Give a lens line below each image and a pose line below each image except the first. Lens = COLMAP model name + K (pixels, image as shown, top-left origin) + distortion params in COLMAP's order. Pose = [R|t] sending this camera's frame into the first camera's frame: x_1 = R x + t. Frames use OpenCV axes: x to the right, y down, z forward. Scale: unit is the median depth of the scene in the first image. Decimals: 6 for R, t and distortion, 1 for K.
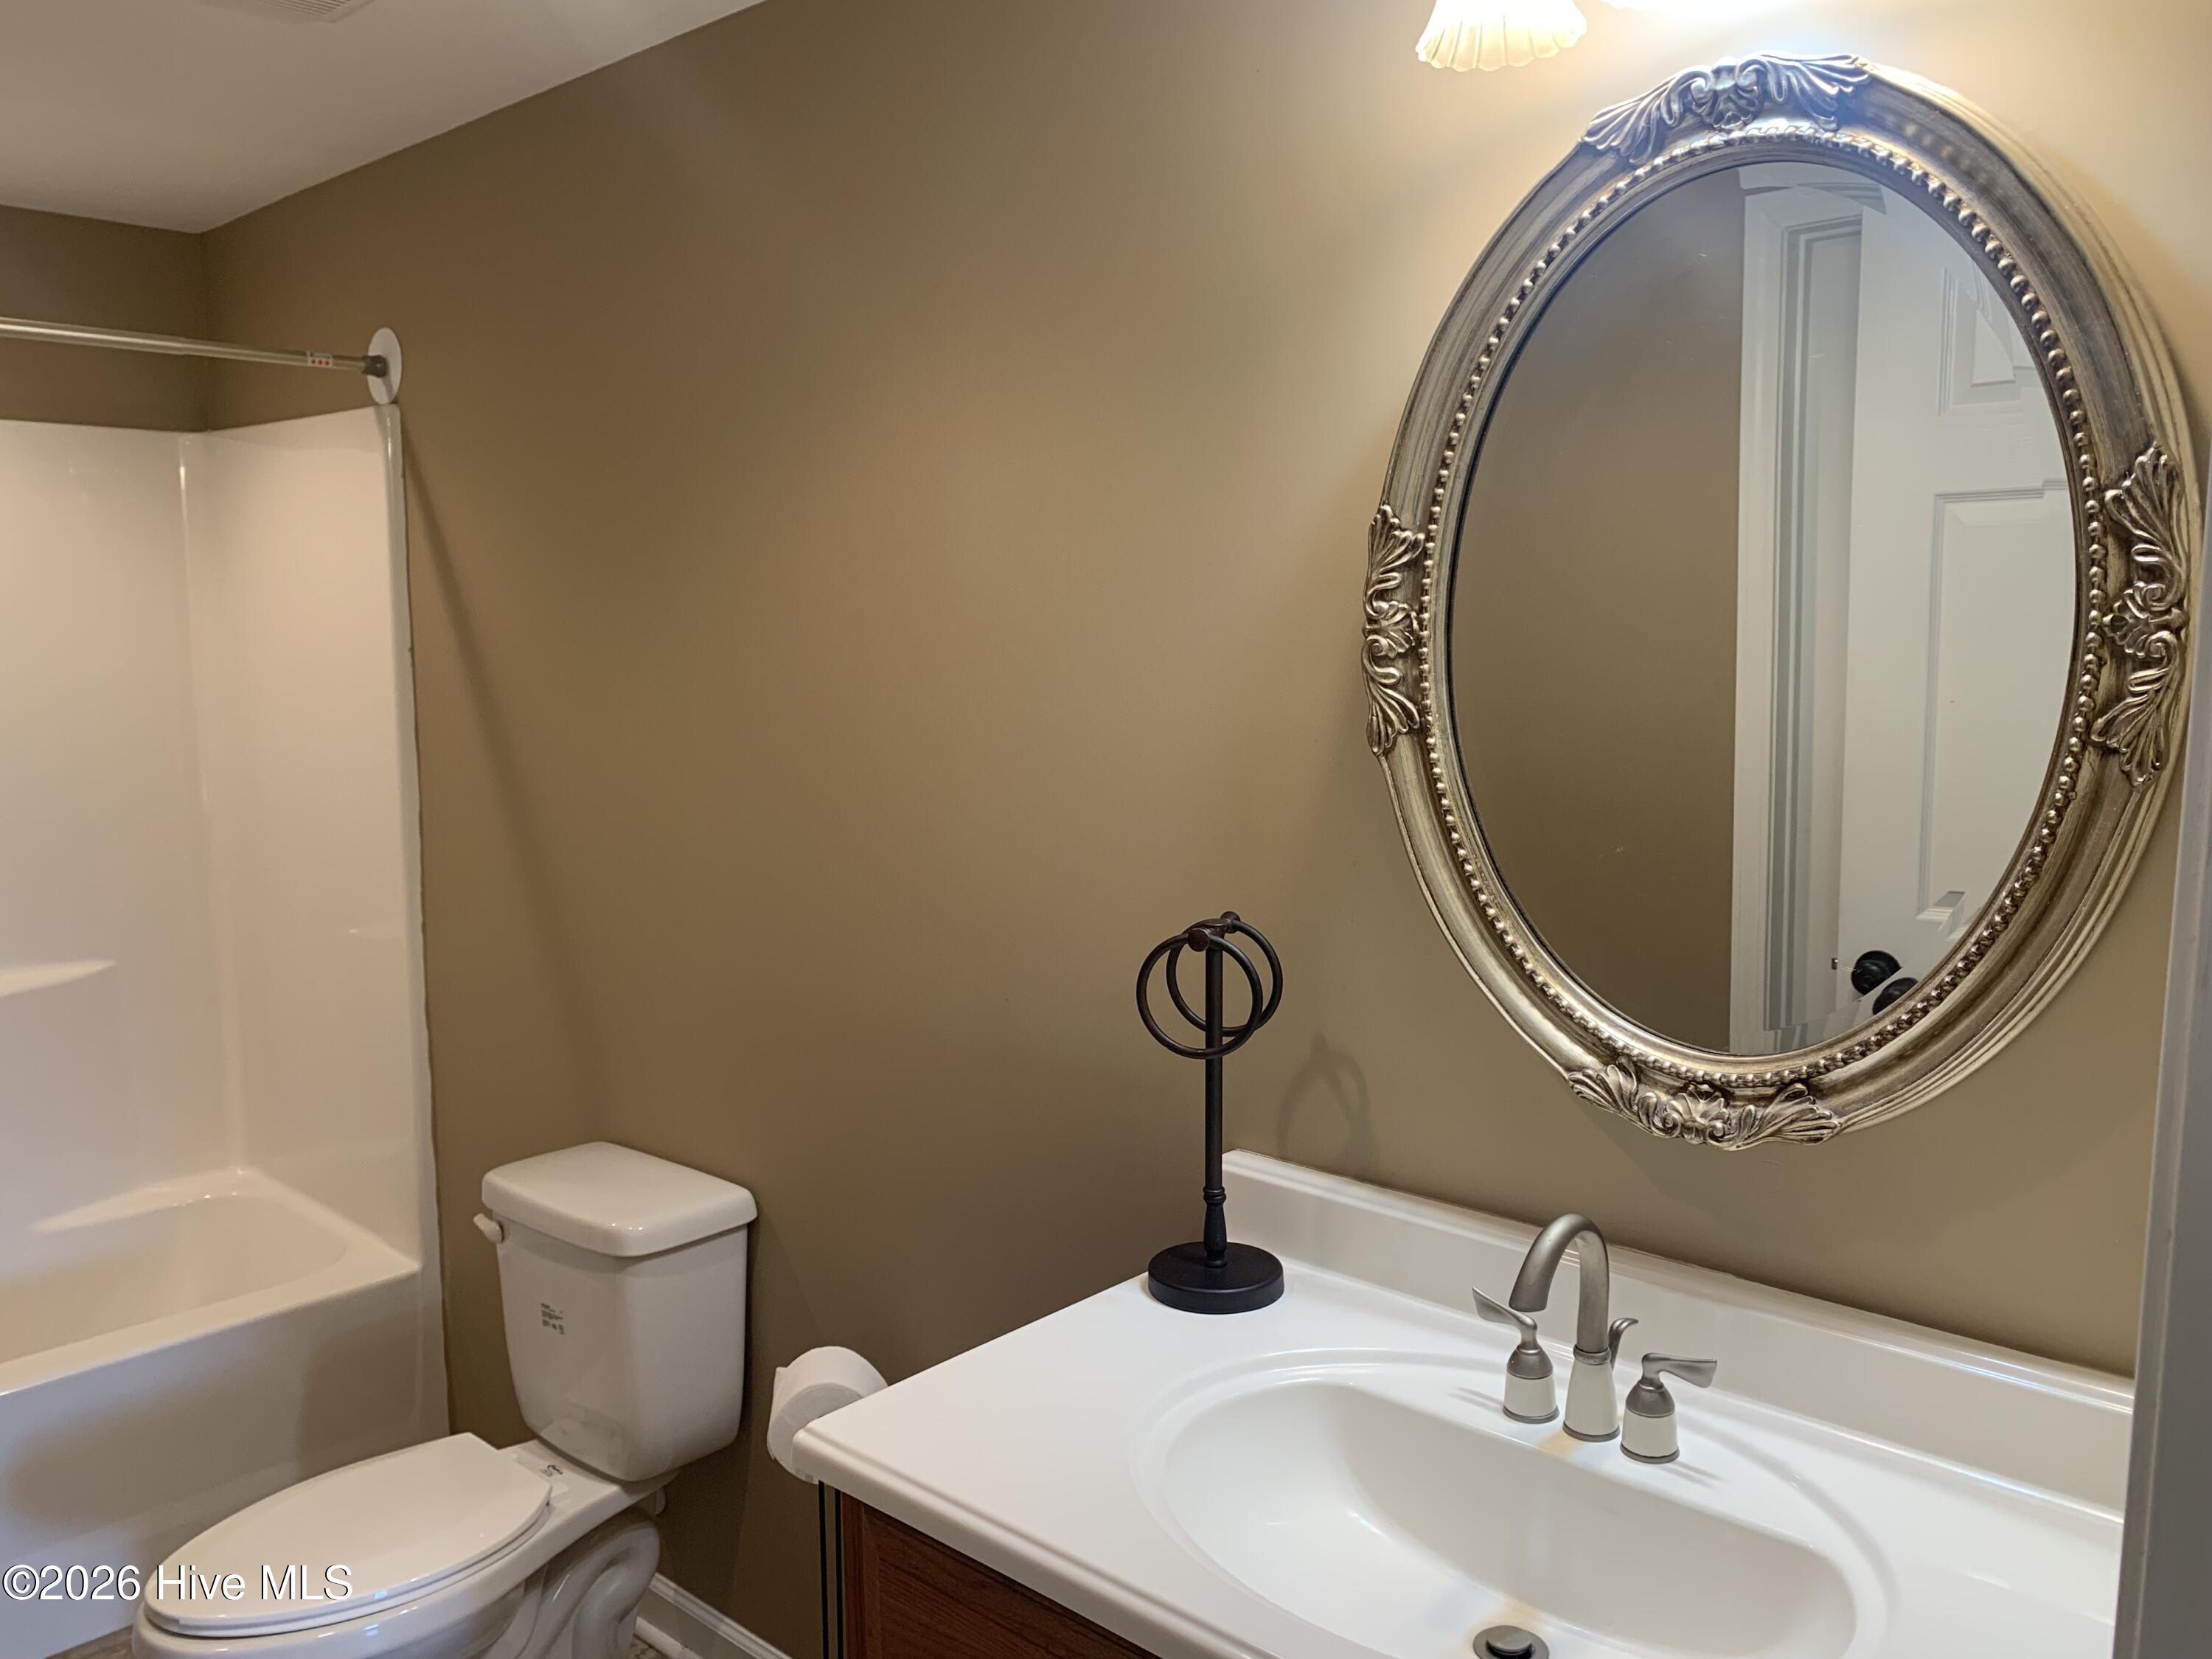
lens RADIAL K [[1680.8, 0, 1106.0], [0, 1680.8, 829.5], [0, 0, 1]] dist [-0.007566, 0.001007]
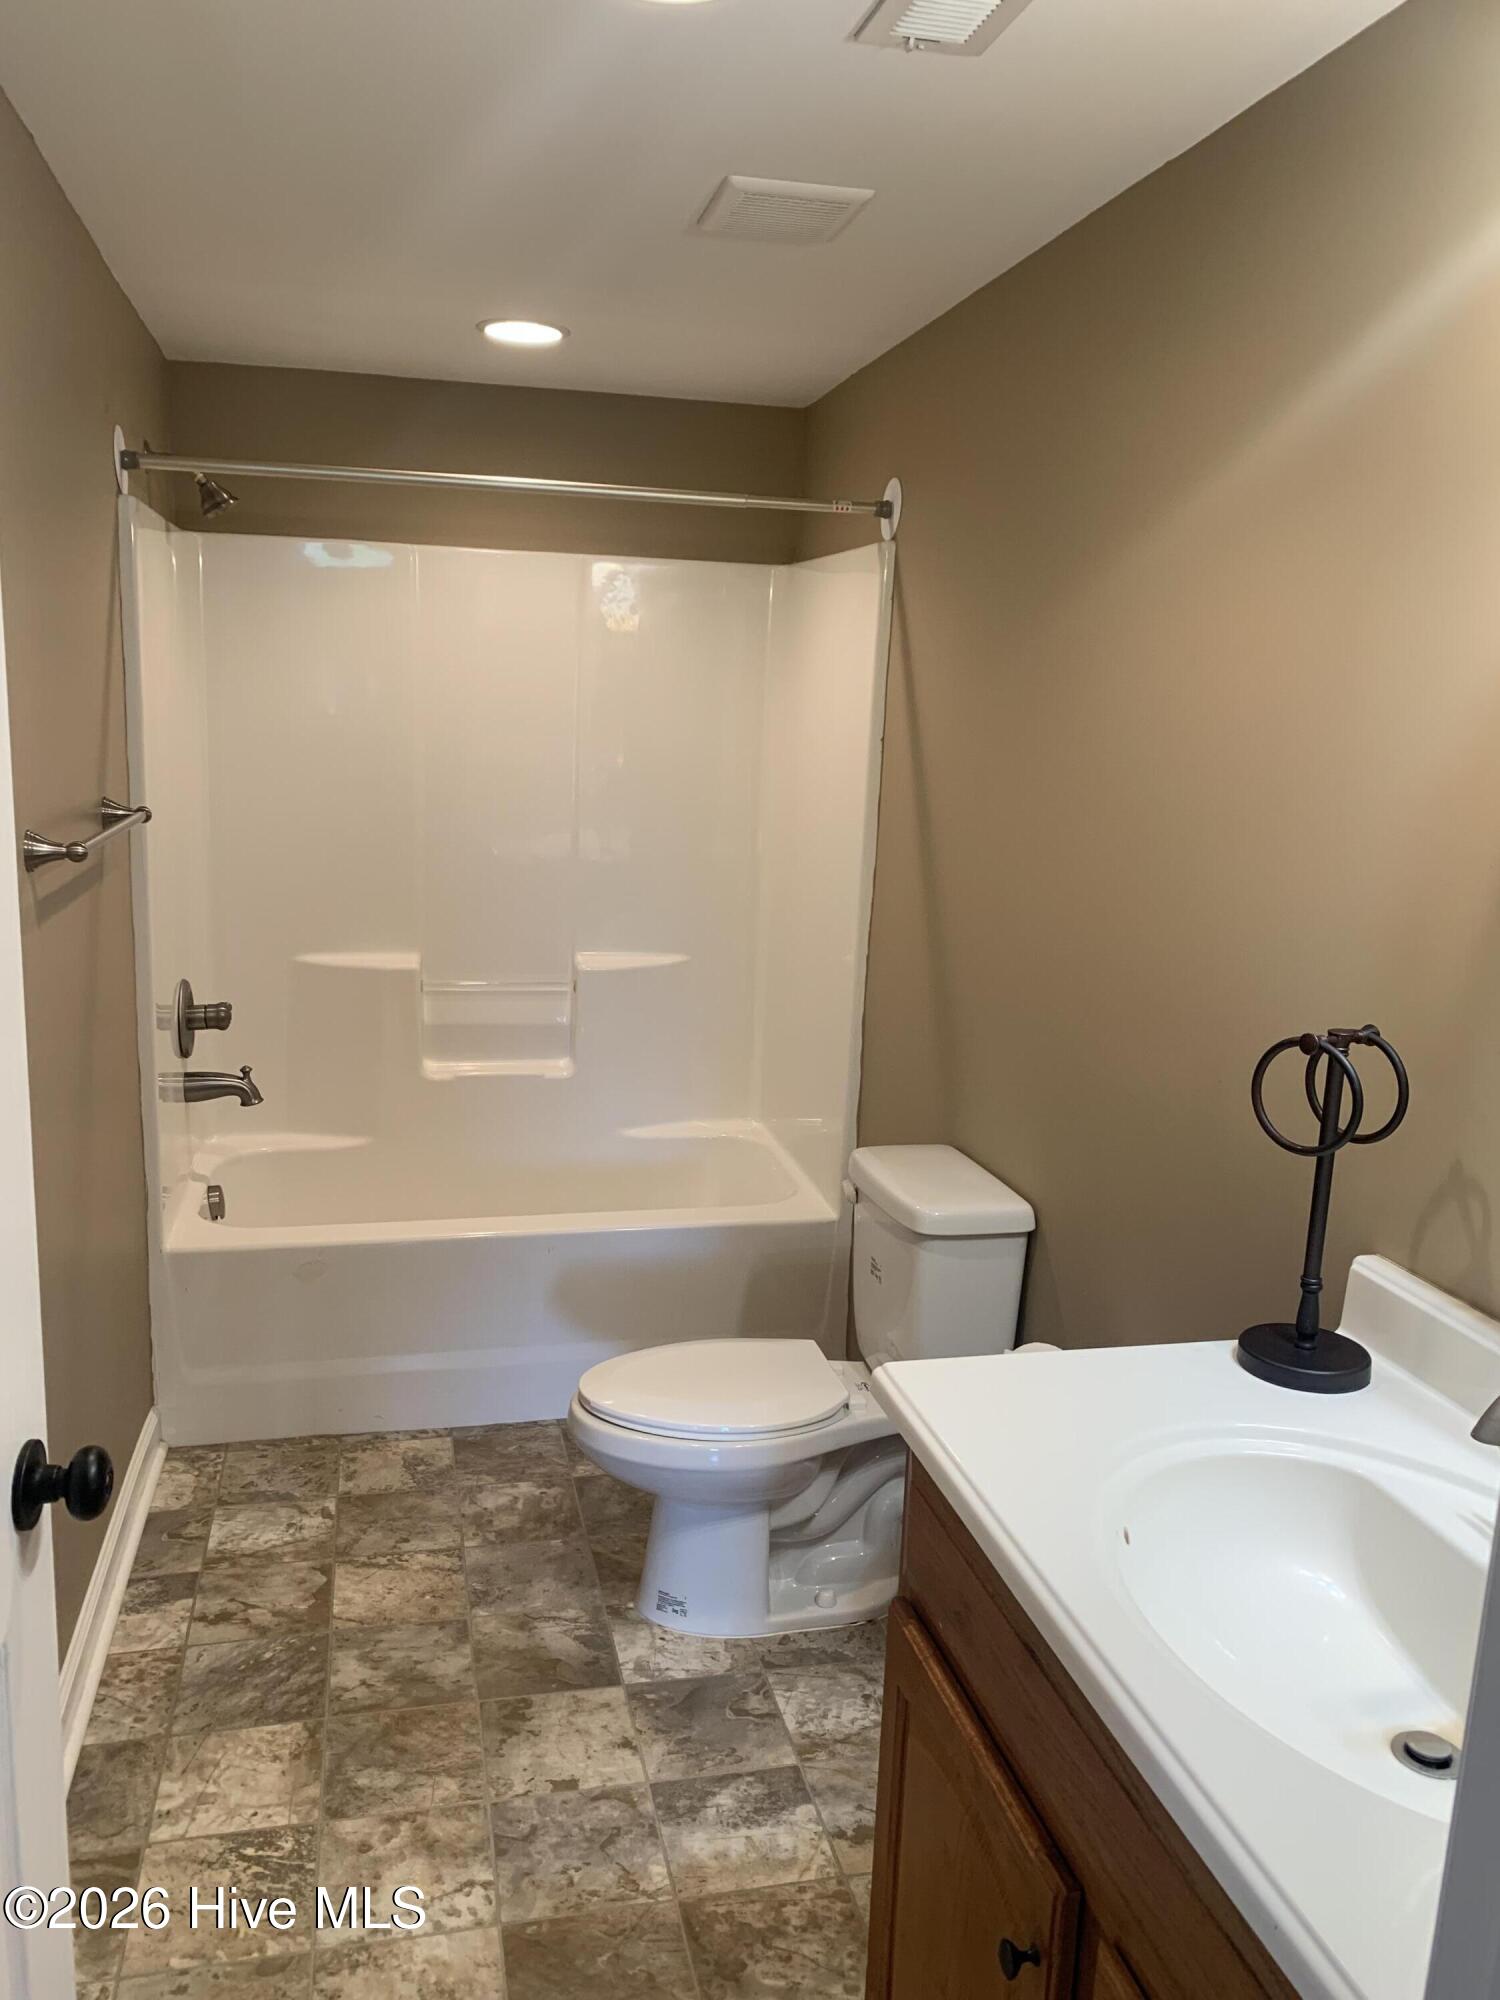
lens RADIAL K [[1519.6, 0, 750.0], [0, 1519.6, 1000.0], [0, 0, 1]] dist [0.070782, -0.123349]
pose [[0.815012, 0.140355, -0.562189, 0.222074], [-0.105203, 0.989938, 0.094632, -0.012945], [0.569814, -0.017982, 0.821577, -0.006890]]
